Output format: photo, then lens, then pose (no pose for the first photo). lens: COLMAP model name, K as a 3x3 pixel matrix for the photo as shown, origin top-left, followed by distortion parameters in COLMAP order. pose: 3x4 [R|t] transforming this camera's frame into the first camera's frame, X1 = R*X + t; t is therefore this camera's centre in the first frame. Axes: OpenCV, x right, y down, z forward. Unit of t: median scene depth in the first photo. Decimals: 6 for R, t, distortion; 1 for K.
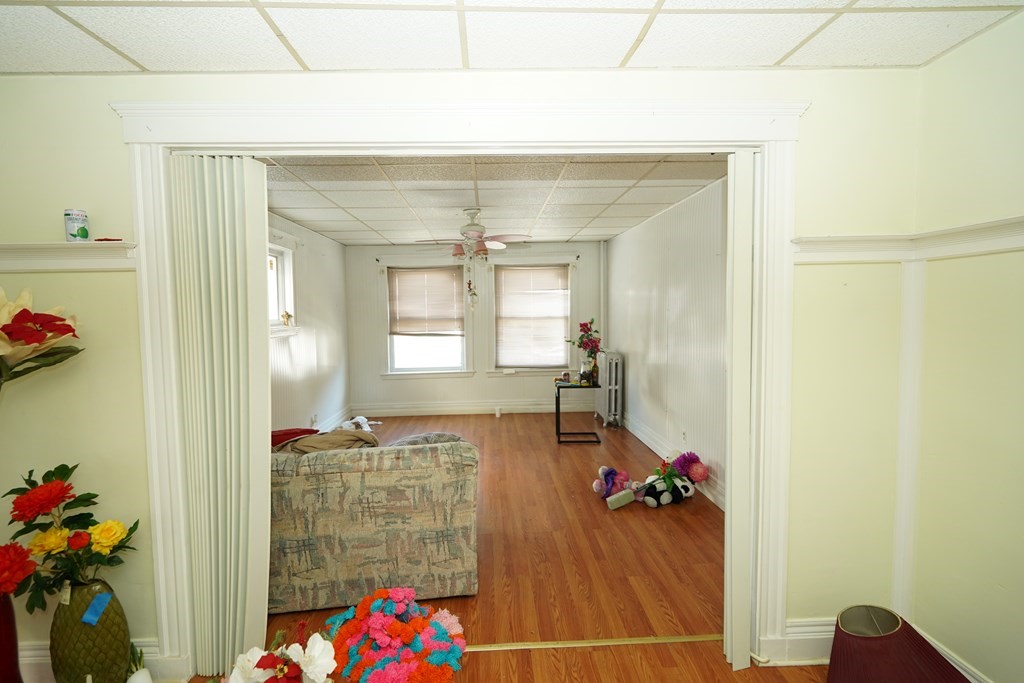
lens RADIAL K [[462.7, 0, 506.8], [0, 462.7, 336.7], [0, 0, 1]] dist [-0.000516, 0.000190]
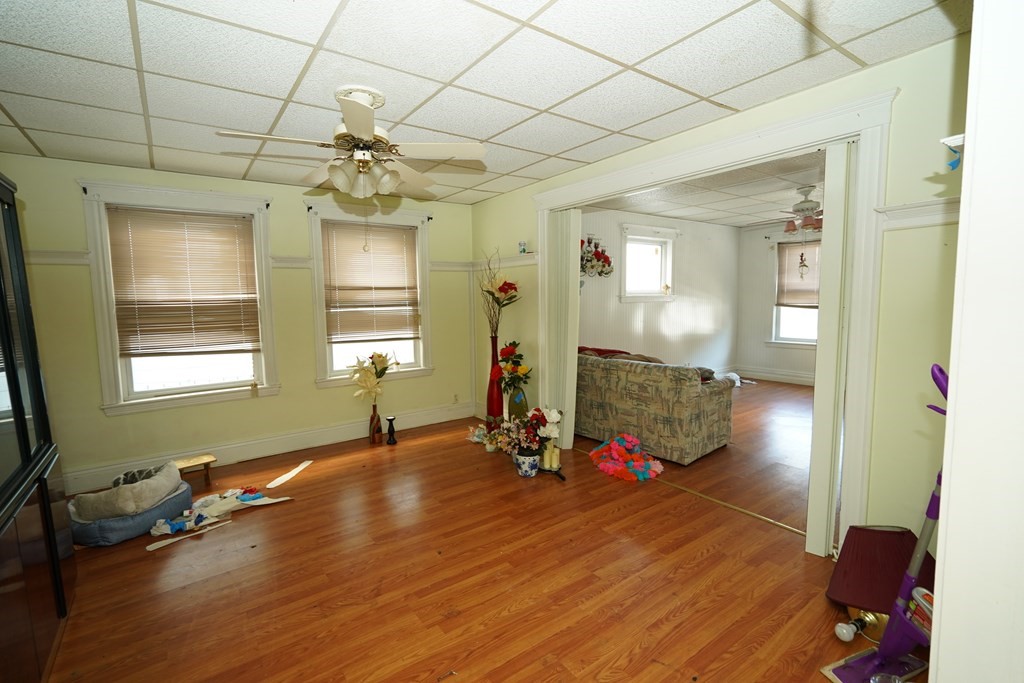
lens RADIAL K [[462.7, 0, 506.8], [0, 462.7, 336.7], [0, 0, 1]] dist [-0.000516, 0.000190]
pose [[0.546946, 0.080869, -0.833253, 0.891265], [-0.041829, 0.996720, 0.069278, 0.054848], [0.836122, -0.003037, 0.548535, -0.348707]]
